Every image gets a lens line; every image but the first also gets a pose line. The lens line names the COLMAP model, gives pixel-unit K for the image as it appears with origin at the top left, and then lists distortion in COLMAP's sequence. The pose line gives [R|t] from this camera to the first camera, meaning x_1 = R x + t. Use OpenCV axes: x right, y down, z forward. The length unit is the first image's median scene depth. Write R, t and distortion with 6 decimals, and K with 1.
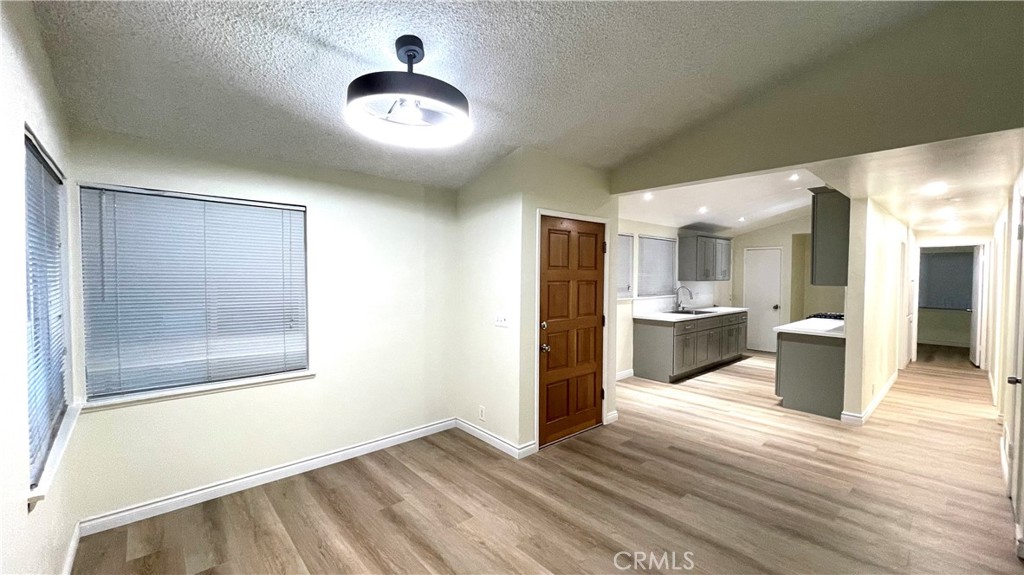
lens RADIAL K [[410.6, 0, 509.6], [0, 410.6, 288.1], [0, 0, 1]] dist [-0.001096, 0.000252]
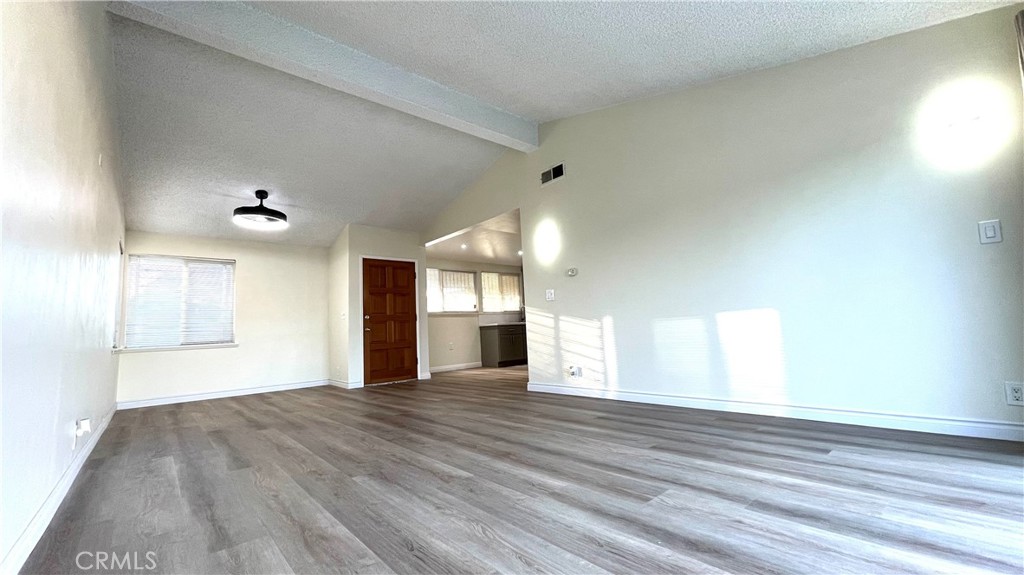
lens RADIAL K [[410.6, 0, 509.6], [0, 410.6, 288.1], [0, 0, 1]] dist [-0.001096, 0.000252]
pose [[0.998439, -0.040687, -0.038269, 0.626834], [0.035749, 0.991901, -0.121879, 0.160463], [0.042918, 0.120321, 0.991807, -0.632479]]
